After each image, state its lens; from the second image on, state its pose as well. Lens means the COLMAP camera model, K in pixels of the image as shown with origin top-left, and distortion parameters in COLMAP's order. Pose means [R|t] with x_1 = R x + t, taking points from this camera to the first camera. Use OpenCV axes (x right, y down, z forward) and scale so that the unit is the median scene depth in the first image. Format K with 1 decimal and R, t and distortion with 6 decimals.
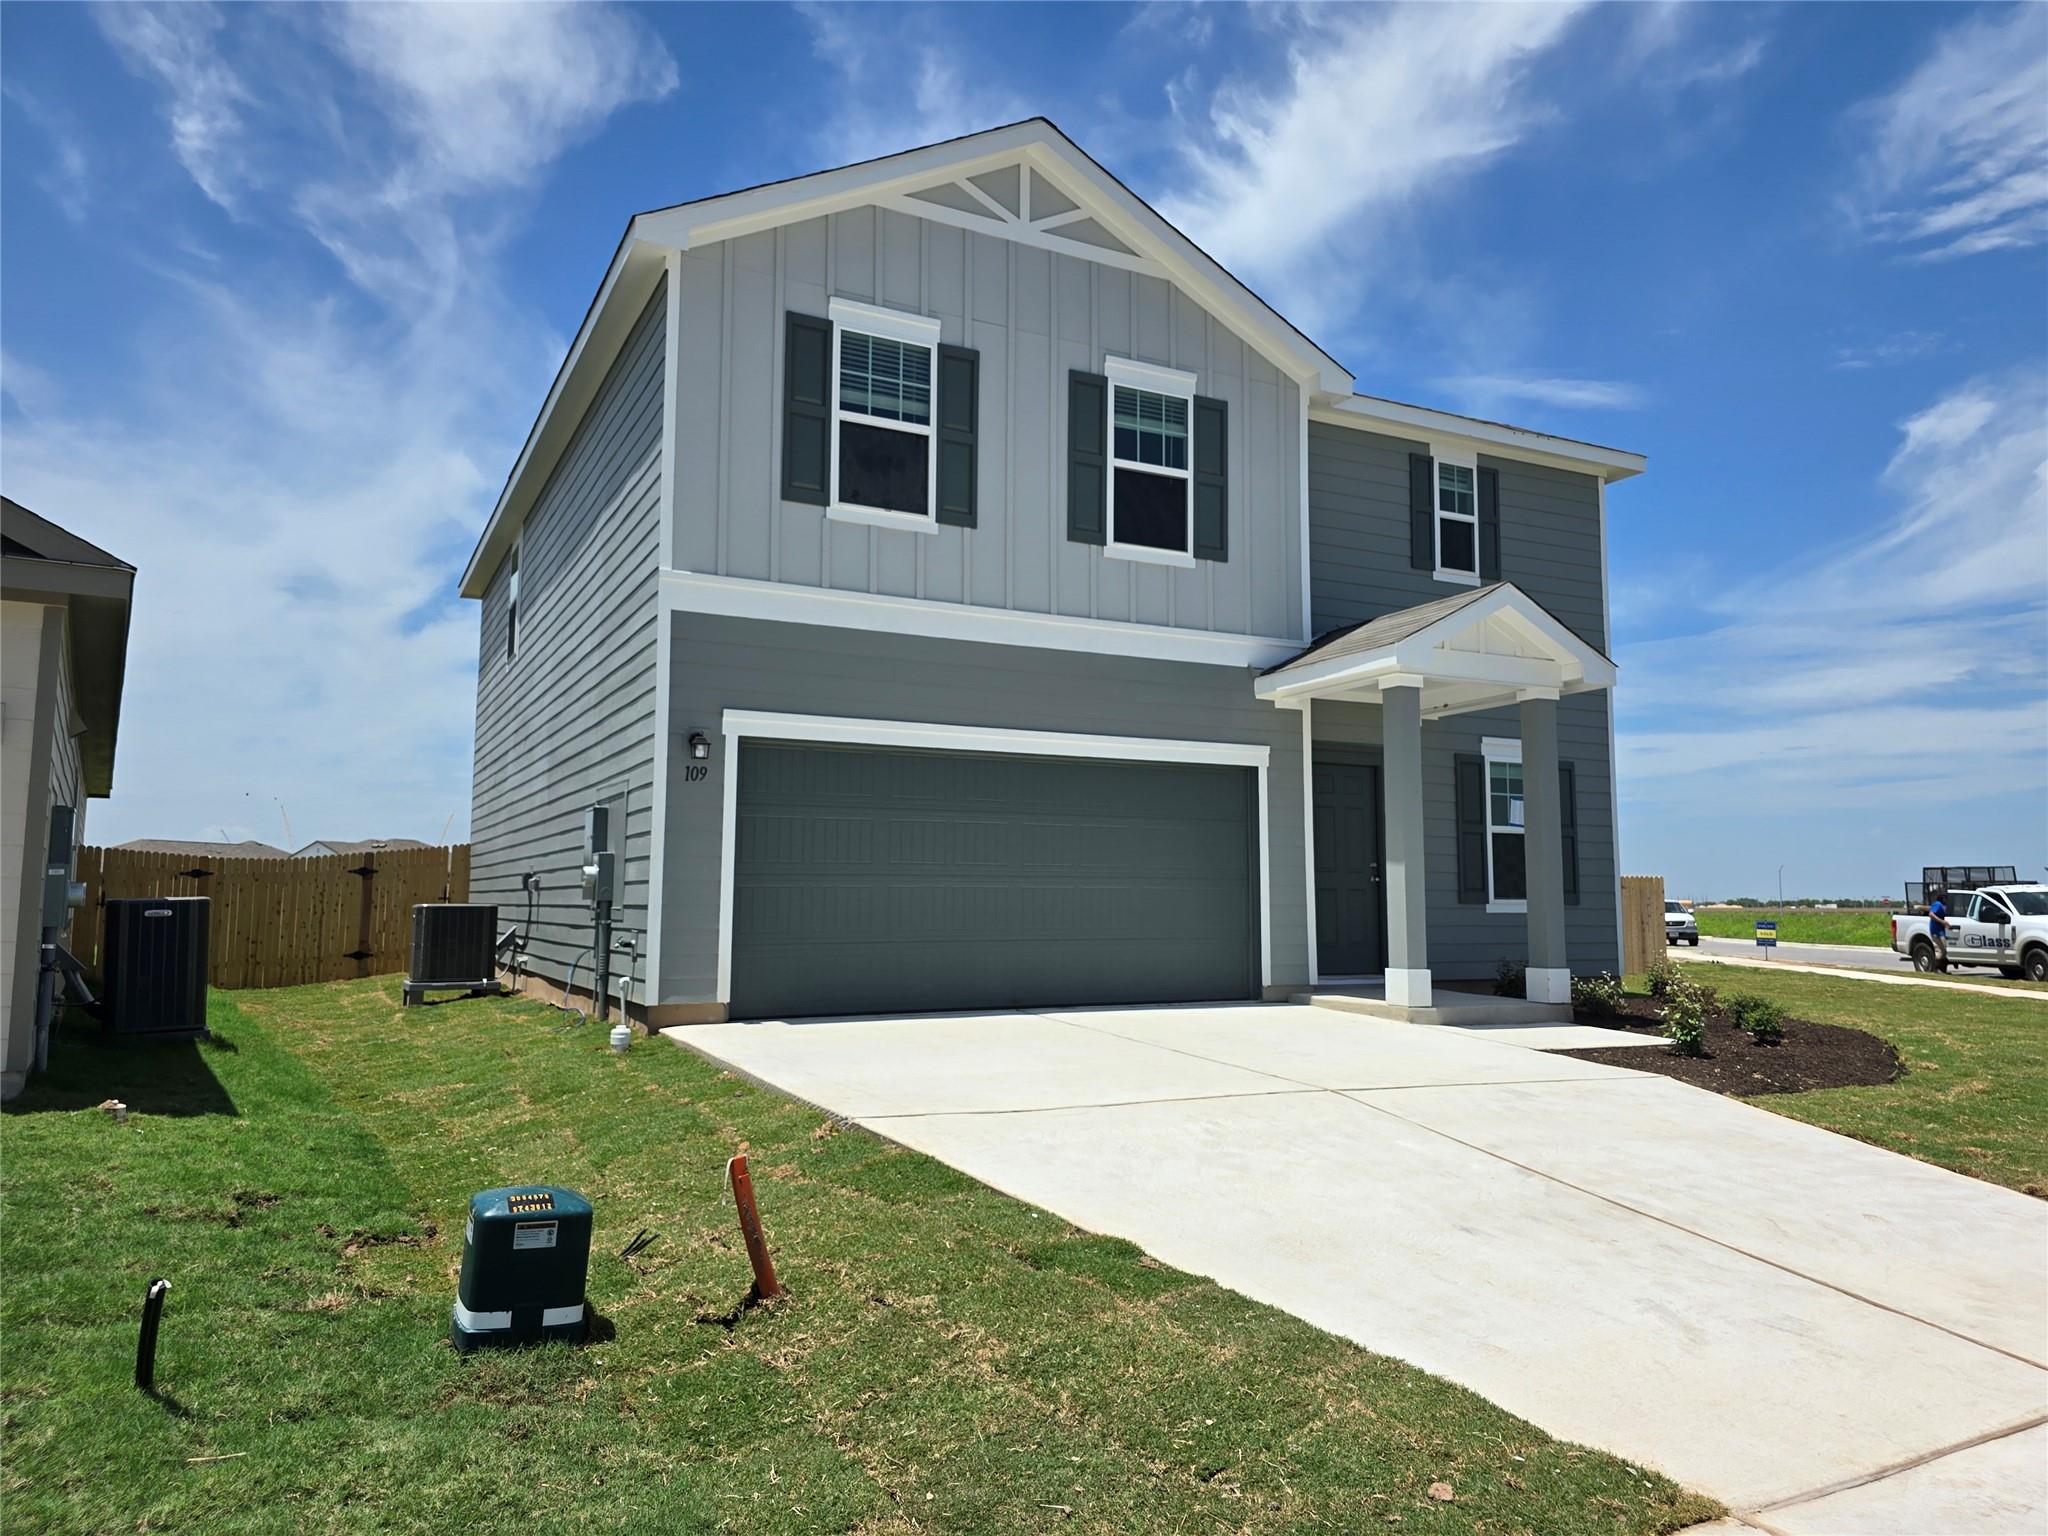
lens RADIAL K [[1409.1, 0, 1024.0], [0, 1409.1, 768.0], [0, 0, 1]] dist [0.069950, -0.062427]
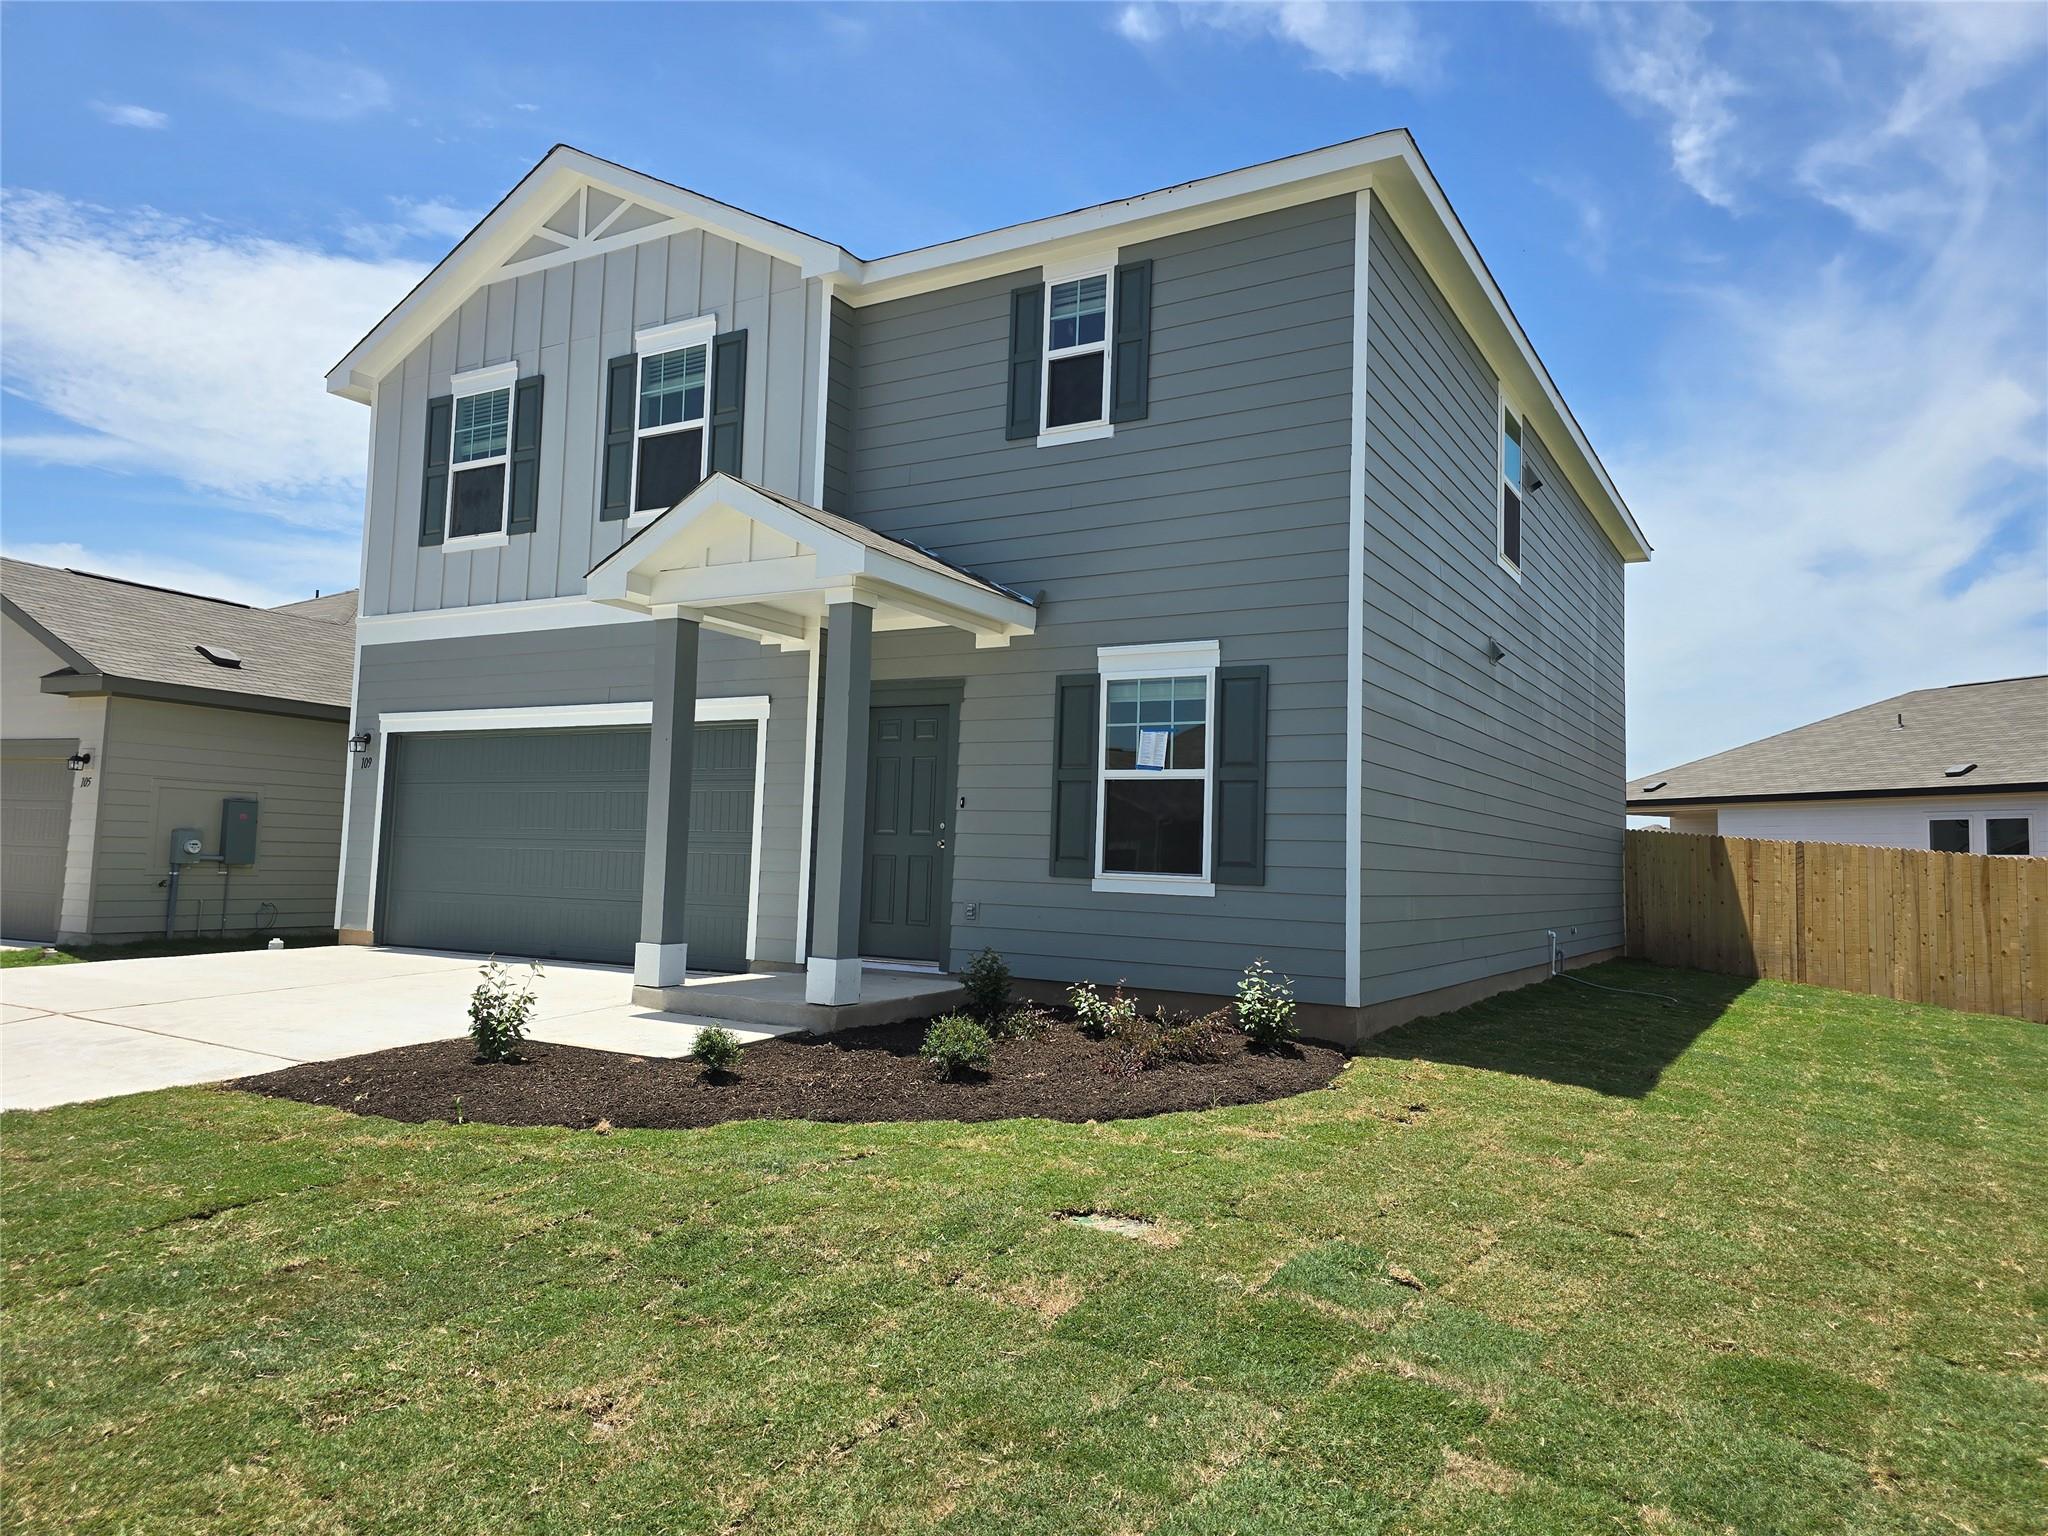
lens RADIAL K [[1407.2, 0, 984.4], [0, 1407.2, 776.6], [0, 0, 1]] dist [0.053620, -0.054196]
pose [[0.509081, -0.041844, -0.859701, 0.948058], [0.053892, 0.998407, -0.016683, 0.054690], [0.859030, -0.037839, 0.510526, 0.610981]]
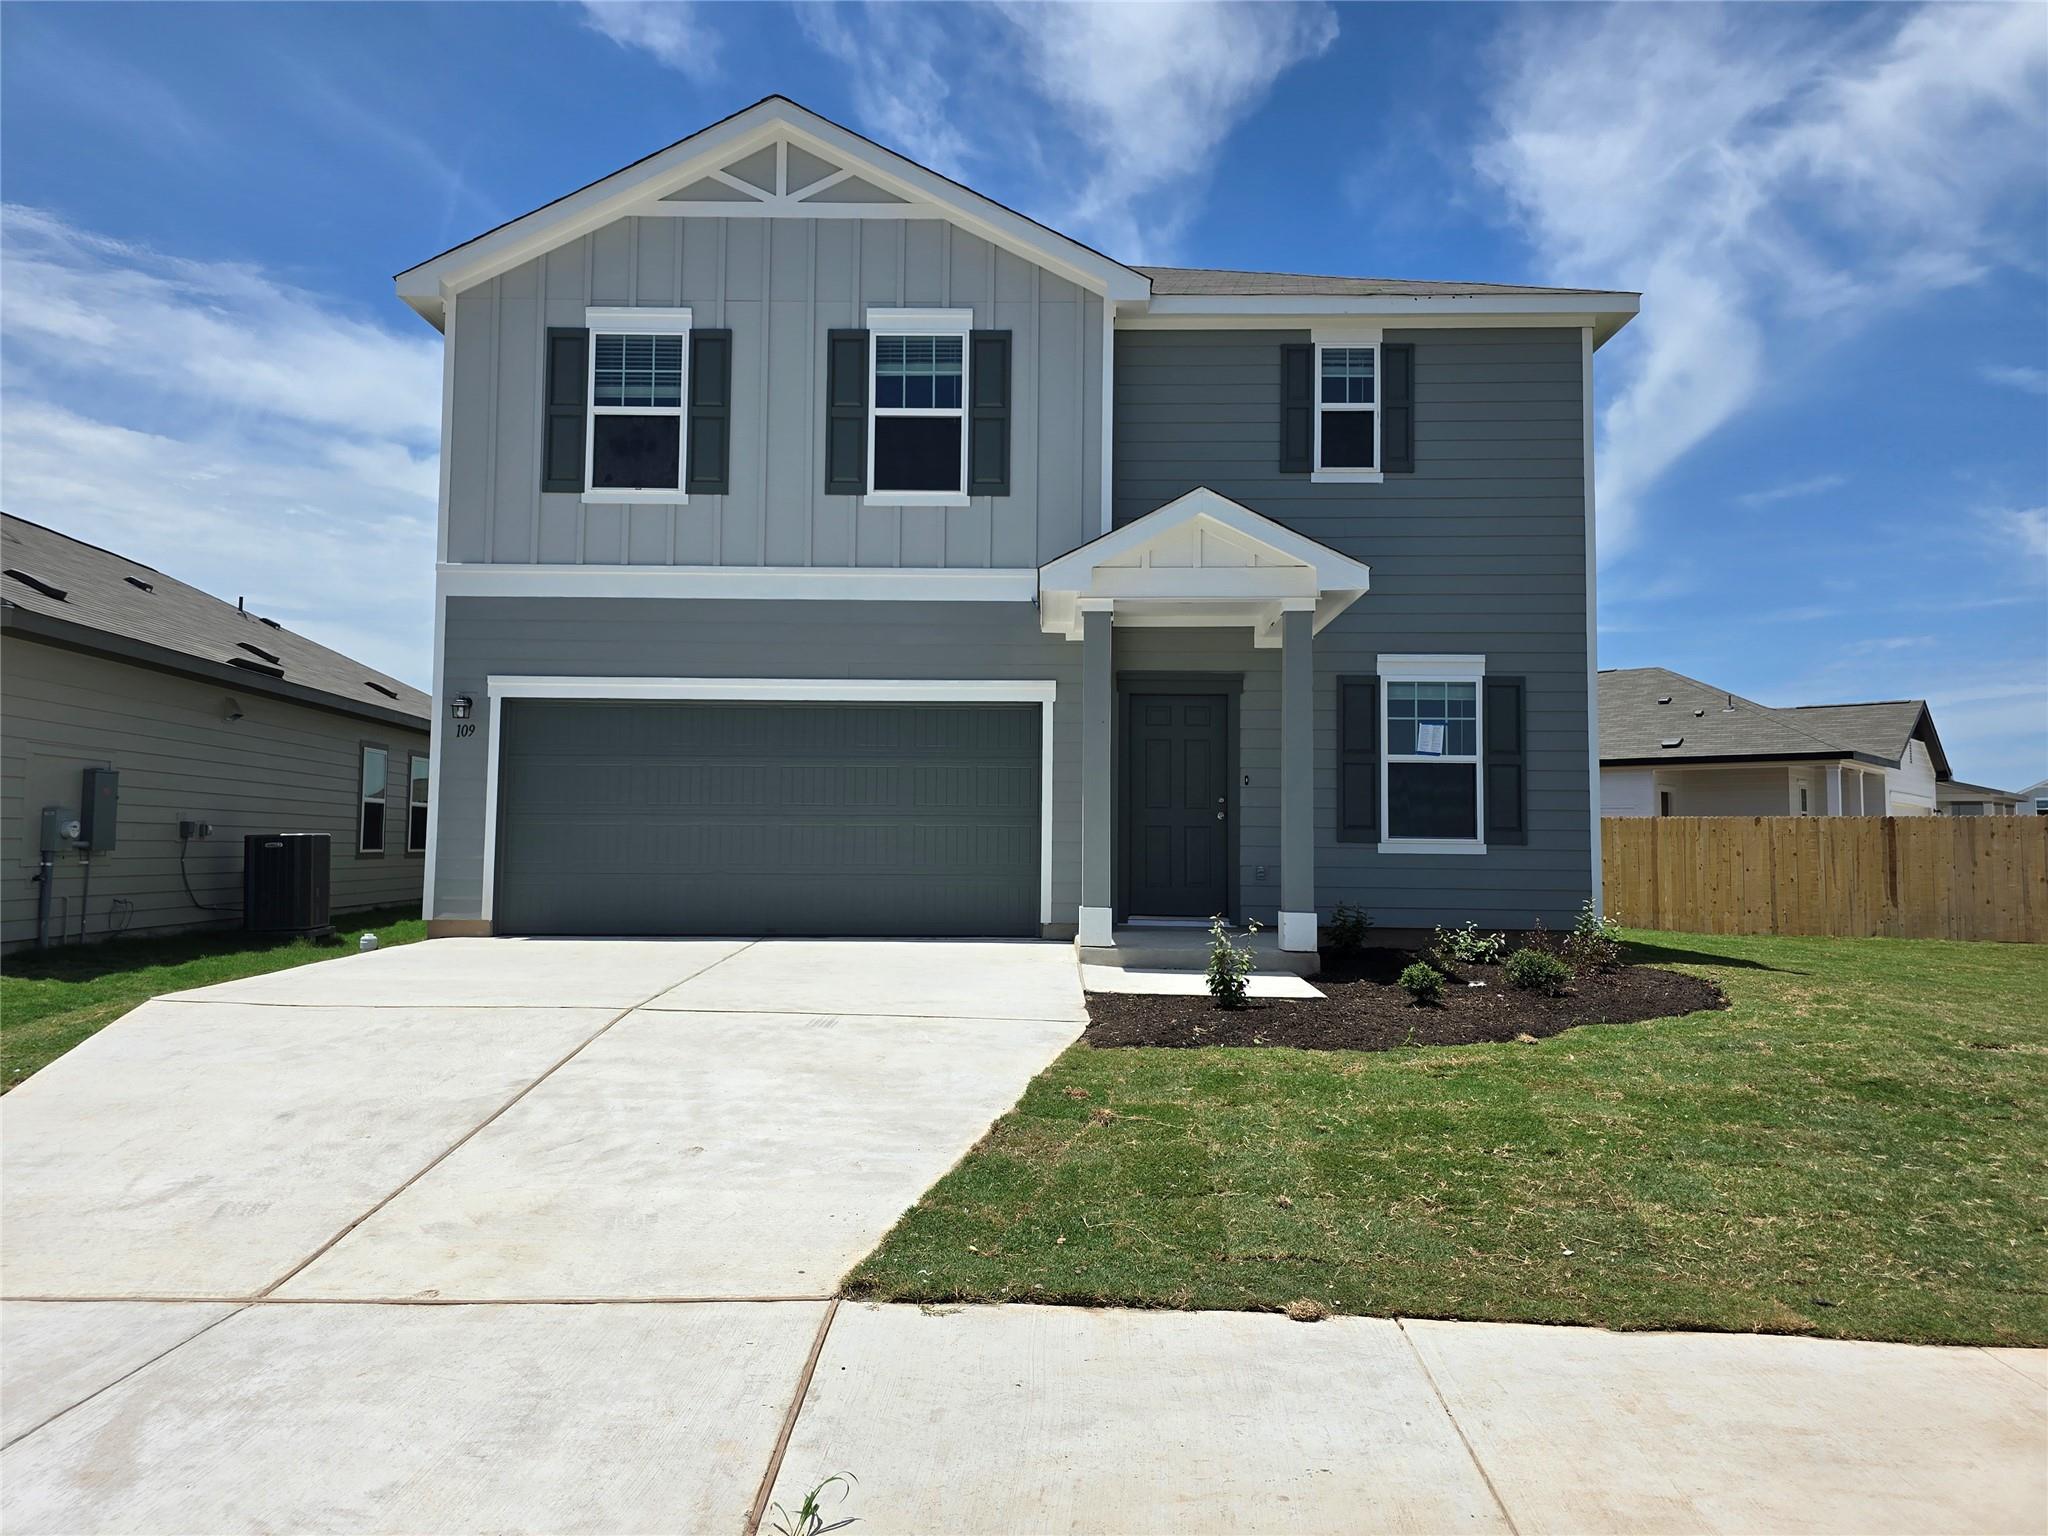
lens RADIAL K [[1382.2, 0, 1002.8], [0, 1382.2, 762.7], [0, 0, 1]] dist [0.061629, -0.068498]
pose [[0.875432, -0.023070, -0.482790, 0.559872], [0.040137, 0.998880, 0.025048, 0.015066], [0.481672, -0.041305, 0.875378, 0.135188]]
